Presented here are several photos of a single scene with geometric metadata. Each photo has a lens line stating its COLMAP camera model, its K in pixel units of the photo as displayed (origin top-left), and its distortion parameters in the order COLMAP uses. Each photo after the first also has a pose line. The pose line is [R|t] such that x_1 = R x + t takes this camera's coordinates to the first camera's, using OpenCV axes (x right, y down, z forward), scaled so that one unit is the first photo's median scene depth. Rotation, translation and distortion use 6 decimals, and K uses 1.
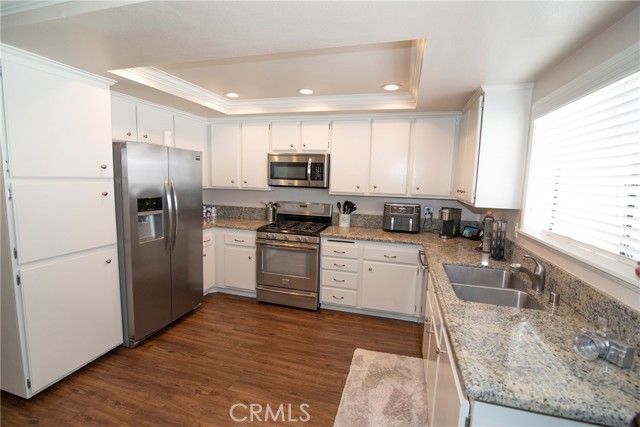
lens RADIAL K [[295.2, 0, 317.2], [0, 295.2, 212.2], [0, 0, 1]] dist [-0.010838, -0.000628]
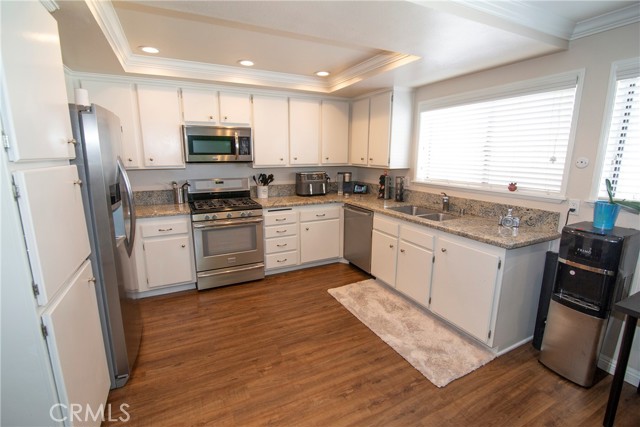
lens RADIAL K [[295.2, 0, 314.6], [0, 295.2, 211.8], [0, 0, 1]] dist [-0.010838, -0.000628]
pose [[0.738141, -0.156792, 0.656174, -0.538710], [0.099918, 0.987300, 0.123514, -0.016910], [-0.667206, -0.025607, 0.744433, 0.096235]]
